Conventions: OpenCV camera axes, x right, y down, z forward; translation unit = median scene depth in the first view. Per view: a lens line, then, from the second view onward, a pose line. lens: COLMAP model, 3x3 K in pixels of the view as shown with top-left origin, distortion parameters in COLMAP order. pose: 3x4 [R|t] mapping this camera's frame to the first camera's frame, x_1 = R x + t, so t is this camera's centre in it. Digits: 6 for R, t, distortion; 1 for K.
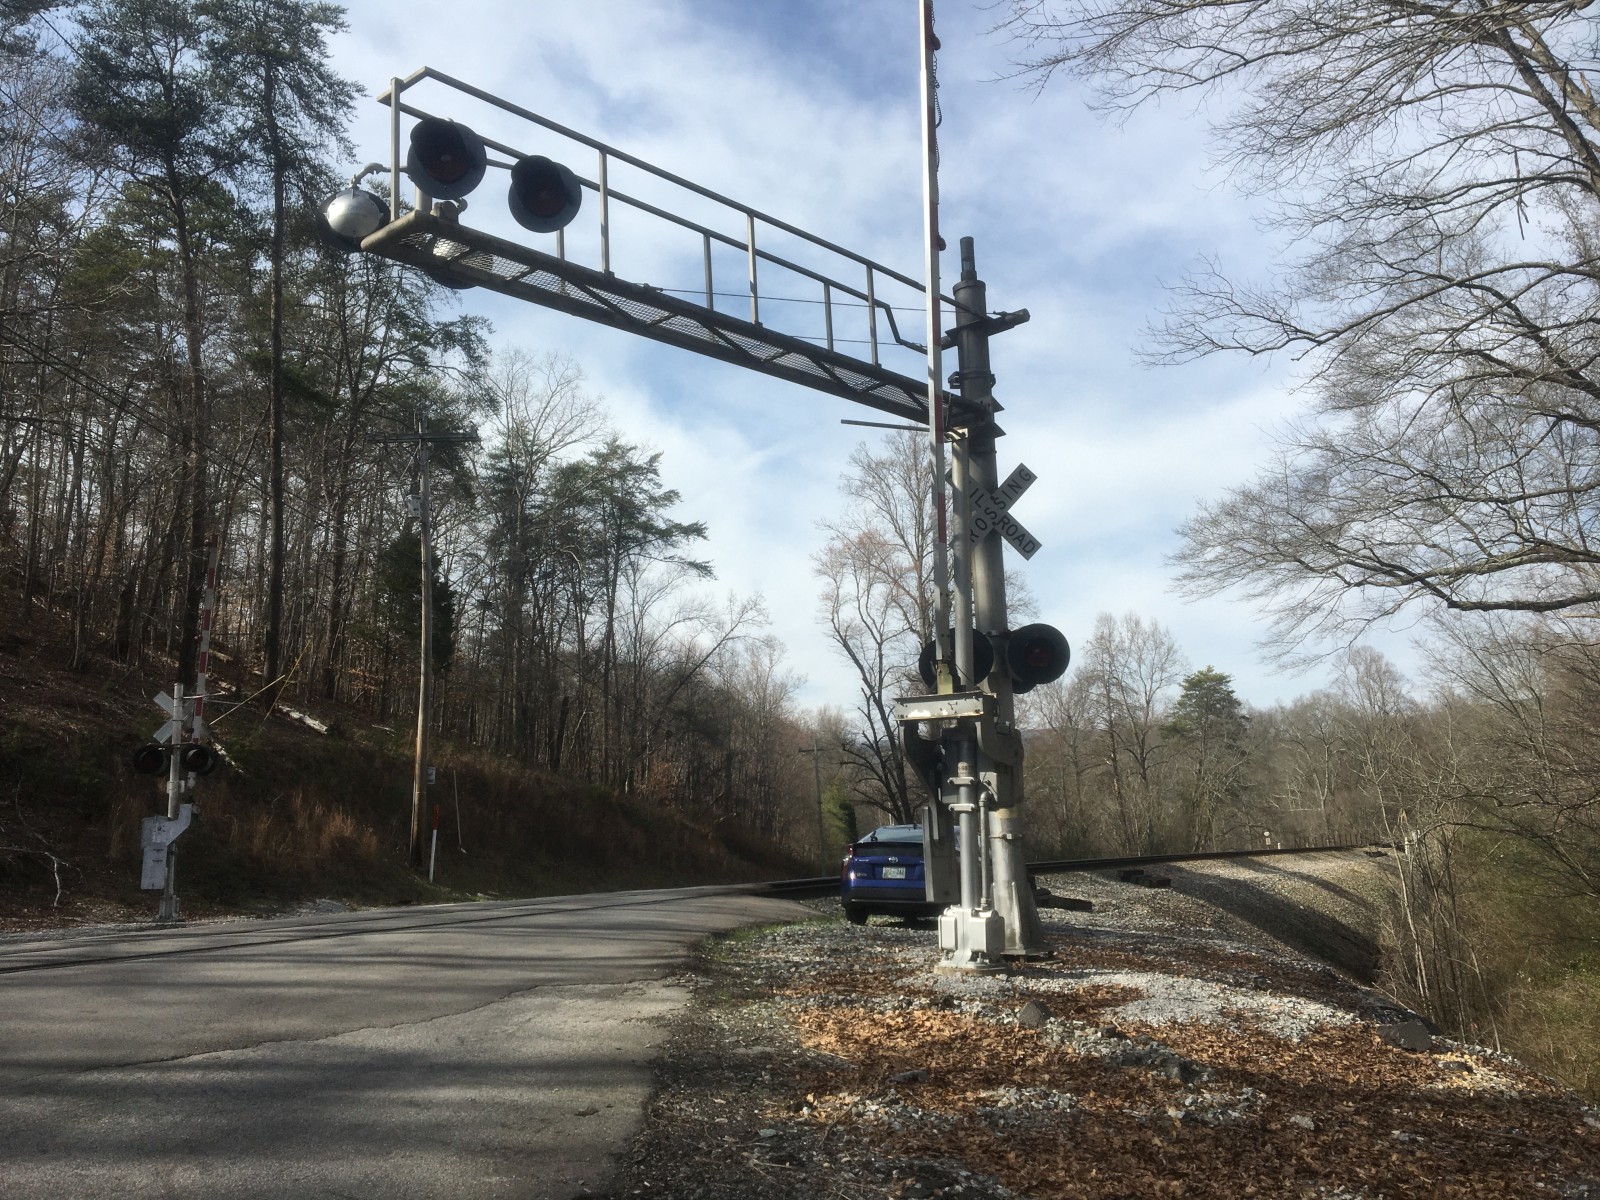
lens RADIAL K [[1356.2, 0, 800.0], [0, 1356.2, 600.0], [0, 0, 1]] dist [0.001015, 0.001247]
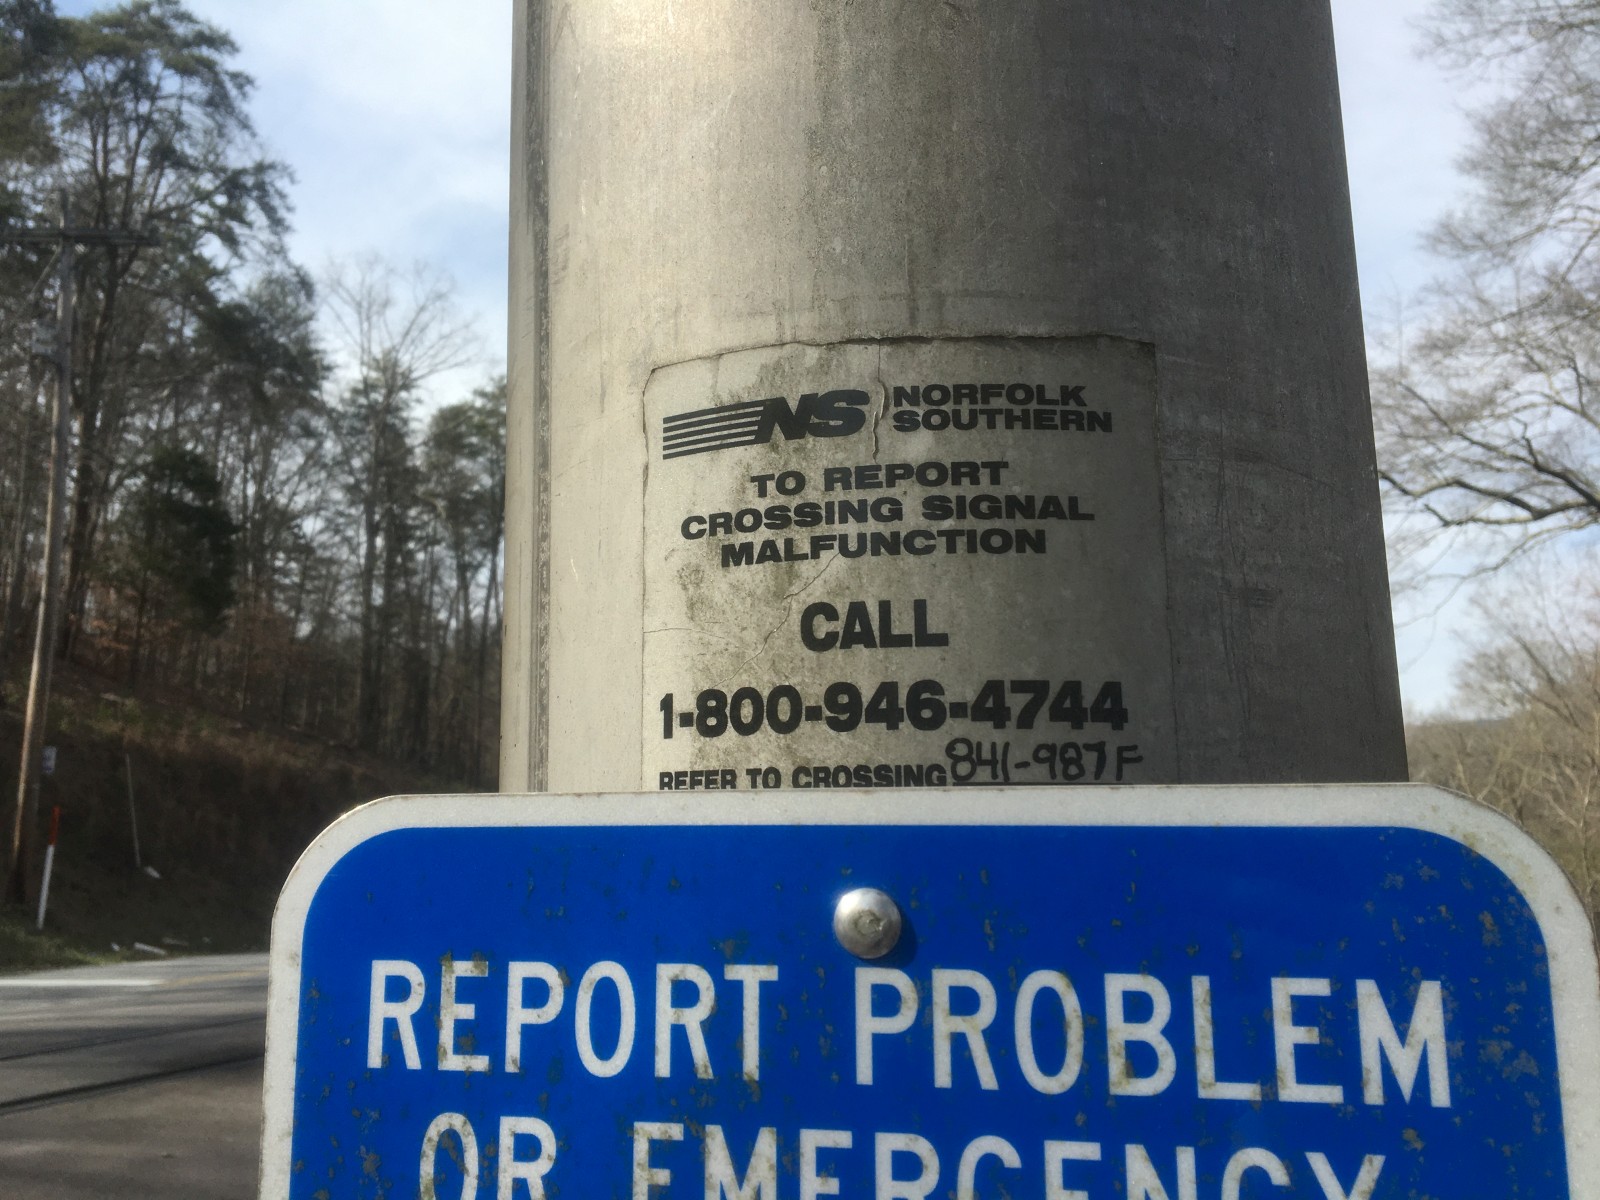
lens RADIAL K [[1356.2, 0, 800.0], [0, 1356.2, 600.0], [0, 0, 1]] dist [0.001015, 0.001247]
pose [[0.999246, 0.025744, 0.029046, 0.037403], [-0.025472, 0.999628, -0.009705, 0.034336], [-0.029285, 0.008958, 0.999531, 0.234709]]
